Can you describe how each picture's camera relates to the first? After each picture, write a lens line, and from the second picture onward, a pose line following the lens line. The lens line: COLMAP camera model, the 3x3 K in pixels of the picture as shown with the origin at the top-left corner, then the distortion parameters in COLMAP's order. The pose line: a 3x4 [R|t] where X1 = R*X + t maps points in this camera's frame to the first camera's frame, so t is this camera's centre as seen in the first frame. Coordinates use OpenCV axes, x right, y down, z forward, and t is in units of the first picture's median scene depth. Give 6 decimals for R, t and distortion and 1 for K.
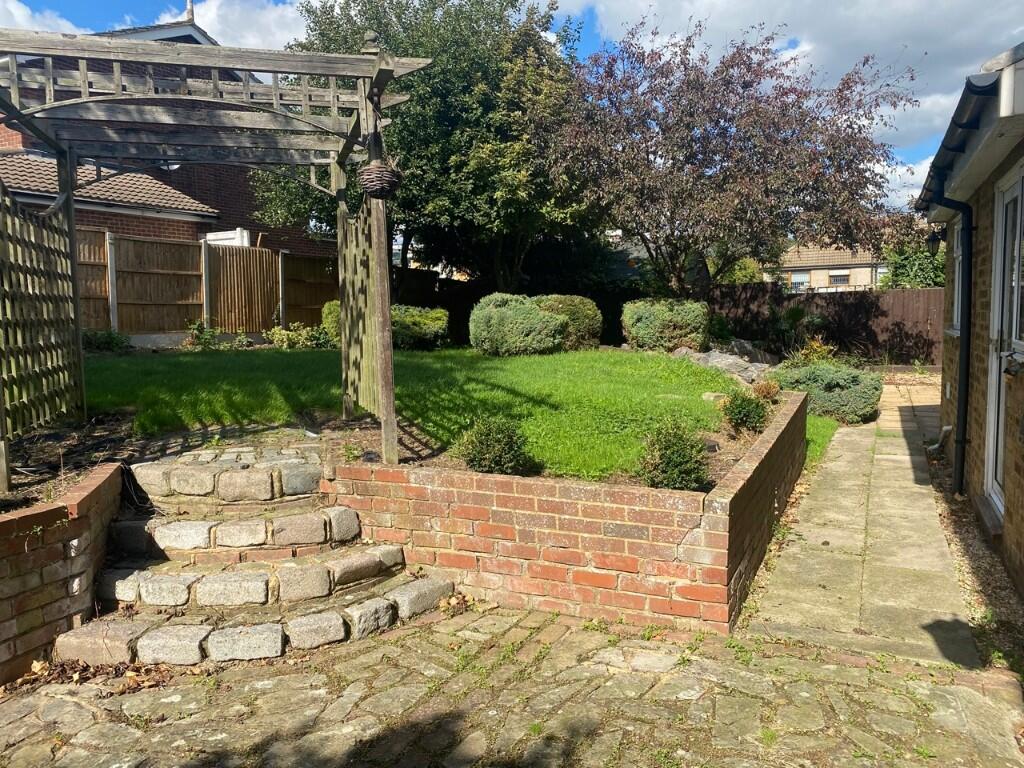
lens RADIAL K [[775.0, 0, 489.2], [0, 775.0, 381.0], [0, 0, 1]] dist [0.044778, -0.037005]
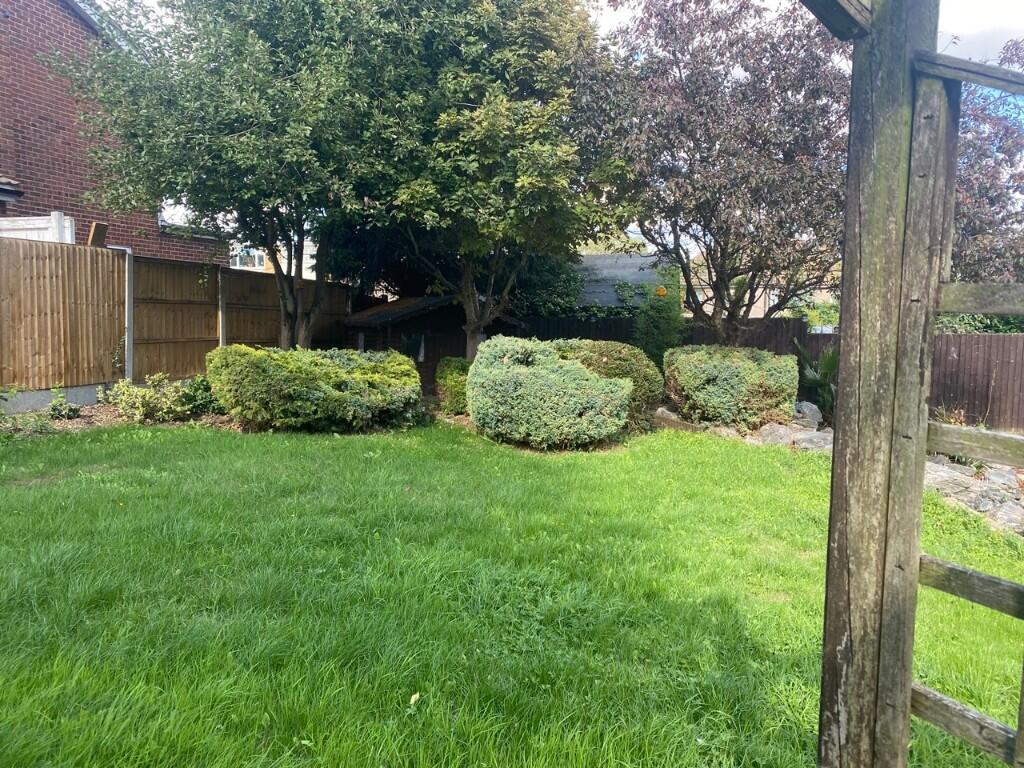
lens RADIAL K [[775.0, 0, 489.2], [0, 775.0, 381.0], [0, 0, 1]] dist [0.044778, -0.037005]
pose [[0.978148, 0.010341, 0.207652, -0.134884], [-0.009153, 0.999936, -0.006677, -0.074410], [-0.207707, 0.004630, 0.978180, 0.390194]]
